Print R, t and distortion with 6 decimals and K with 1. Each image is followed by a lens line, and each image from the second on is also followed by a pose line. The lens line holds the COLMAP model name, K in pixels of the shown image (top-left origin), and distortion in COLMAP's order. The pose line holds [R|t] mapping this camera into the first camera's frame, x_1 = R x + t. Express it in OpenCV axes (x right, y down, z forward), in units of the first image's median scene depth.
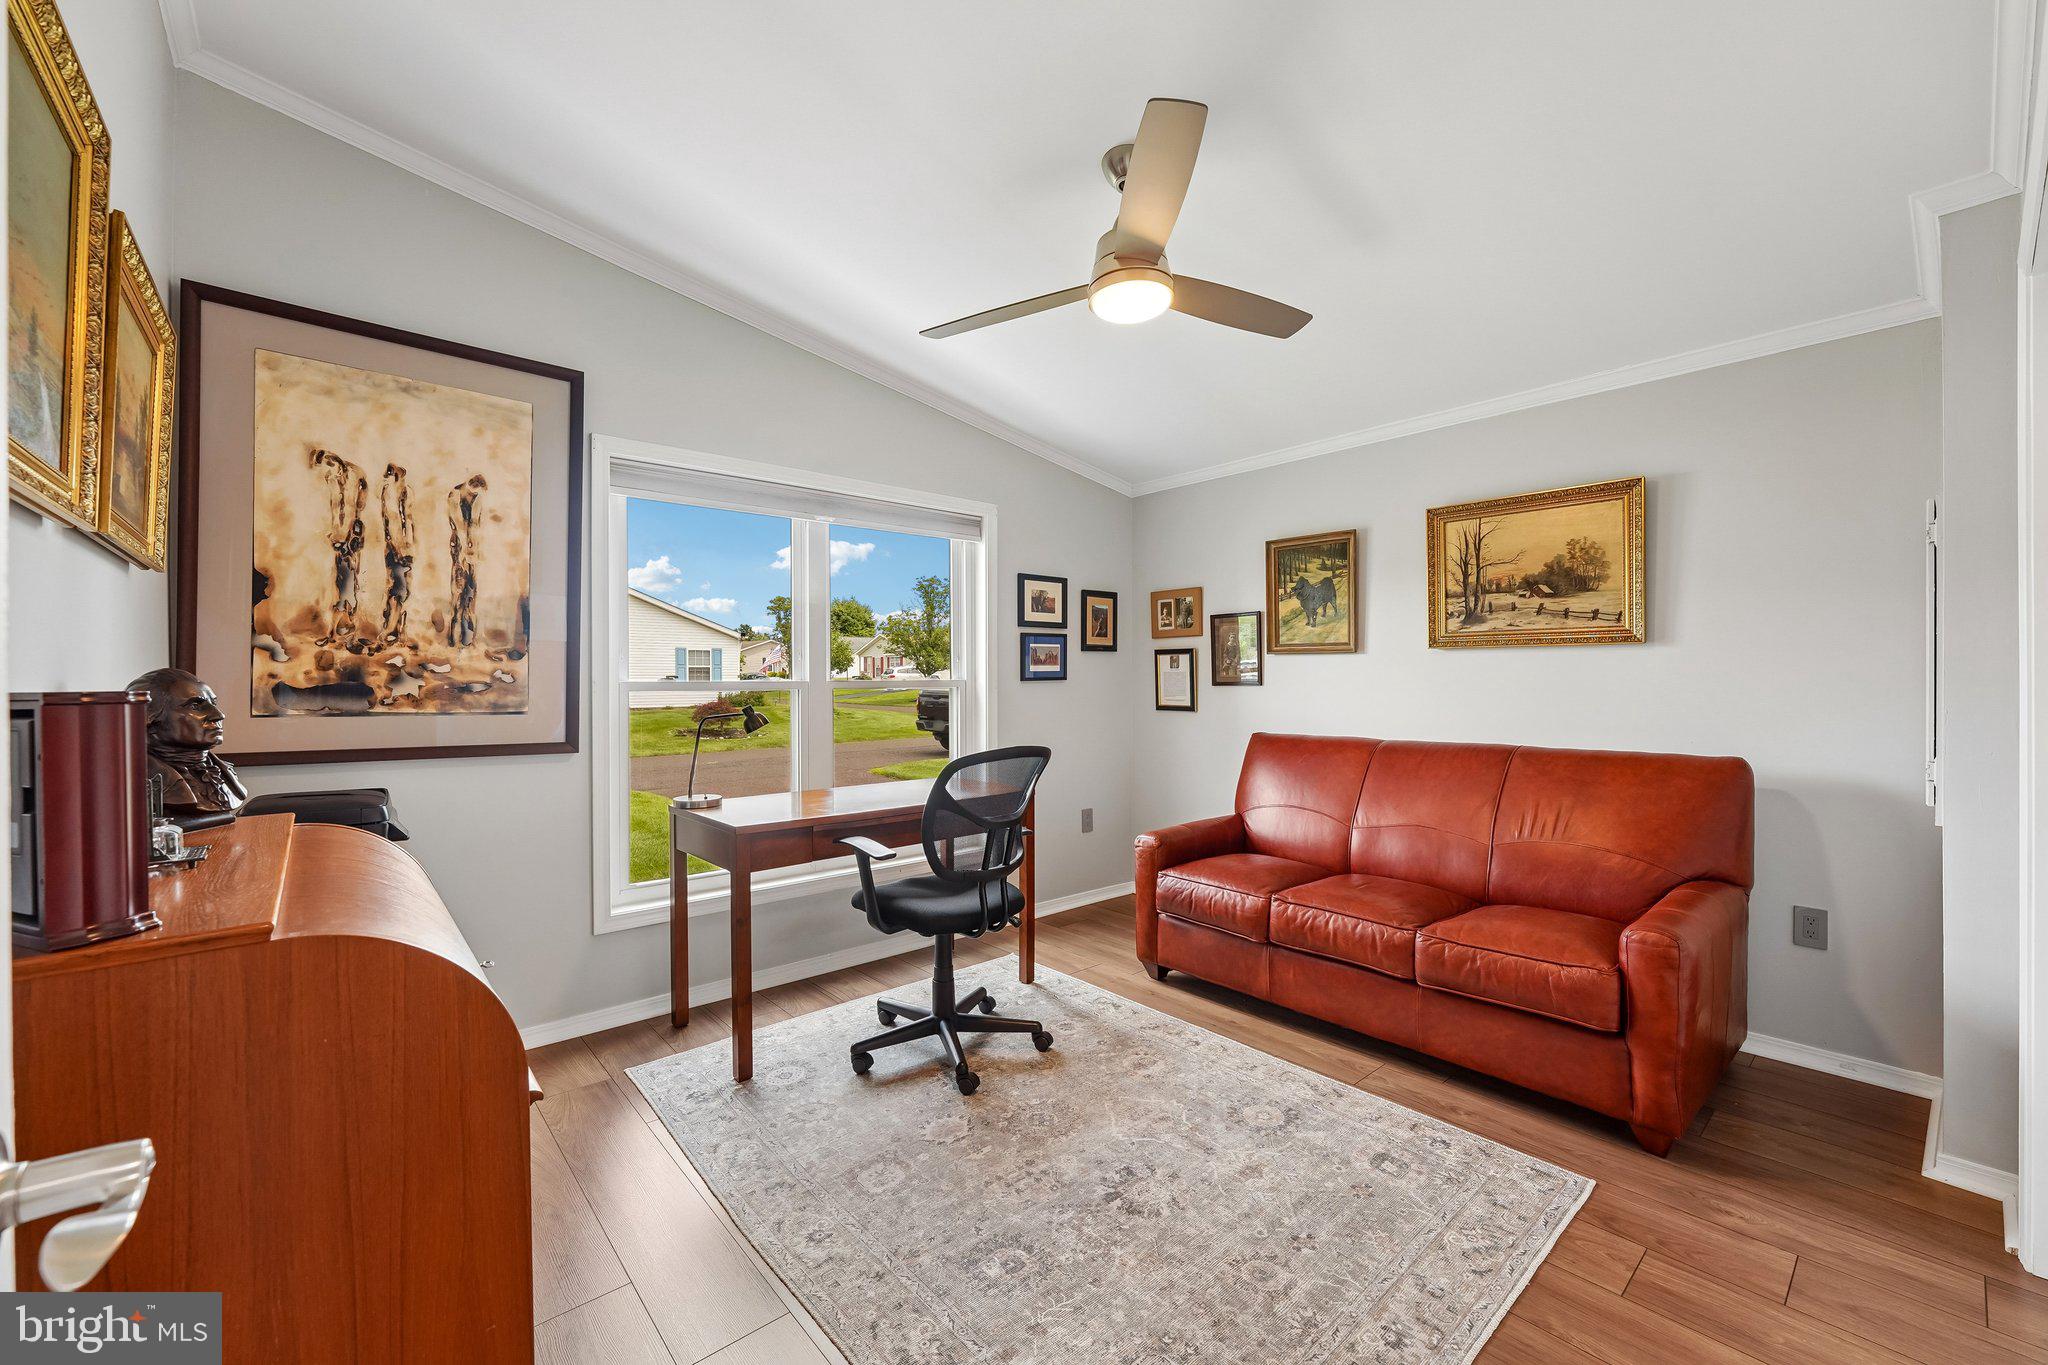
lens RADIAL K [[815.2, 0, 1030.3], [0, 815.2, 676.8], [0, 0, 1]] dist [0.001463, -0.000245]
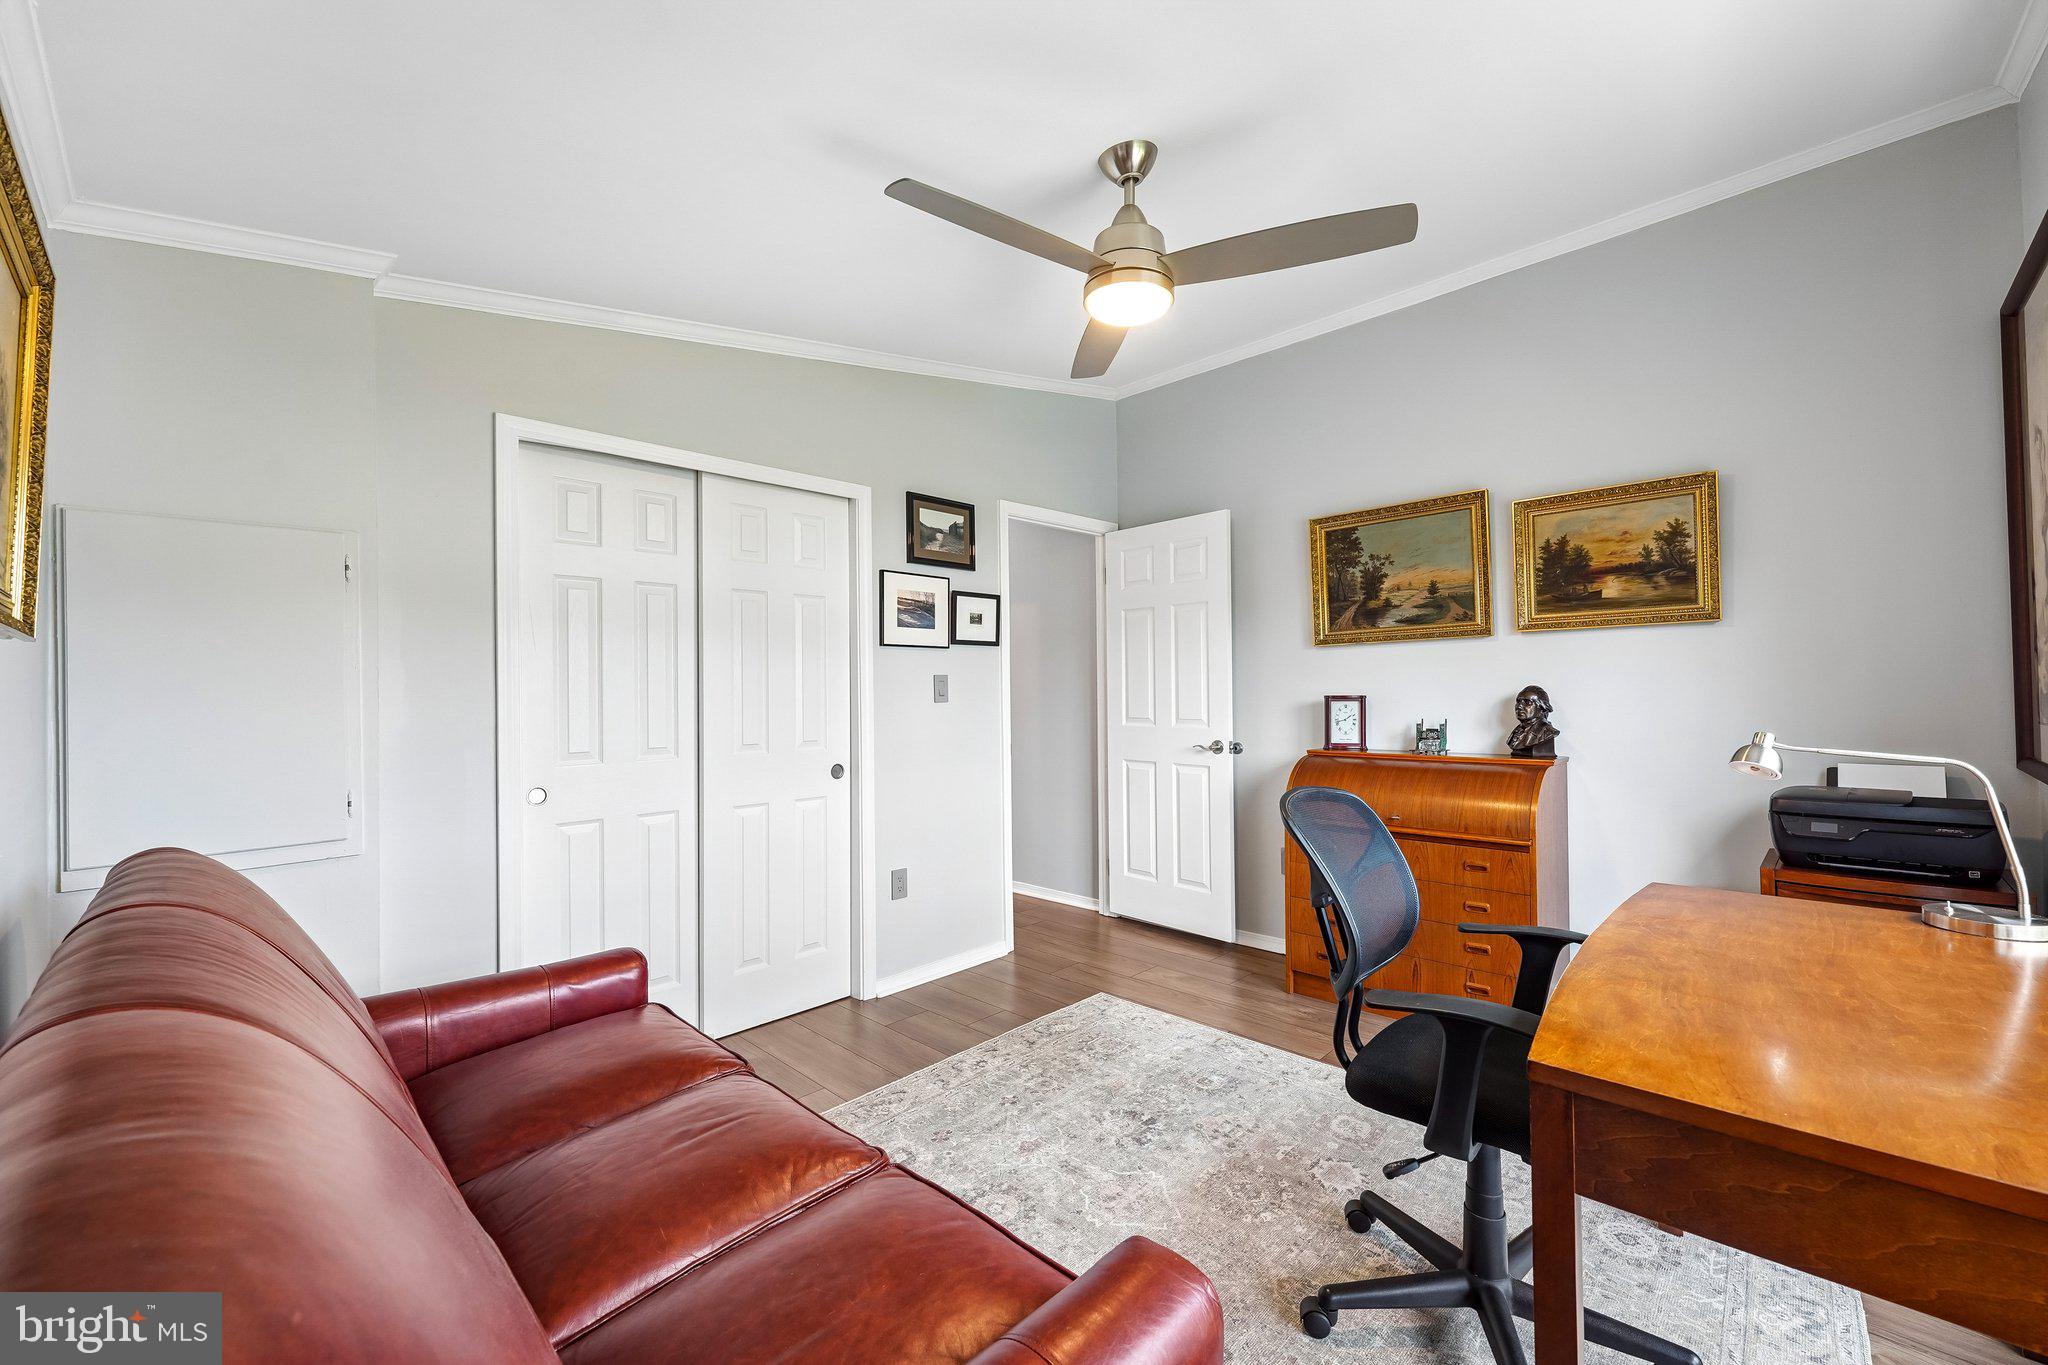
lens RADIAL K [[815.2, 0, 1026.1], [0, 815.2, 686.6], [0, 0, 1]] dist [0.001463, -0.000245]
pose [[-0.997060, 0.015325, -0.075075, 0.359813], [0.016054, 0.999830, -0.009109, -0.006084], [0.074922, -0.010287, -0.997136, 2.169304]]
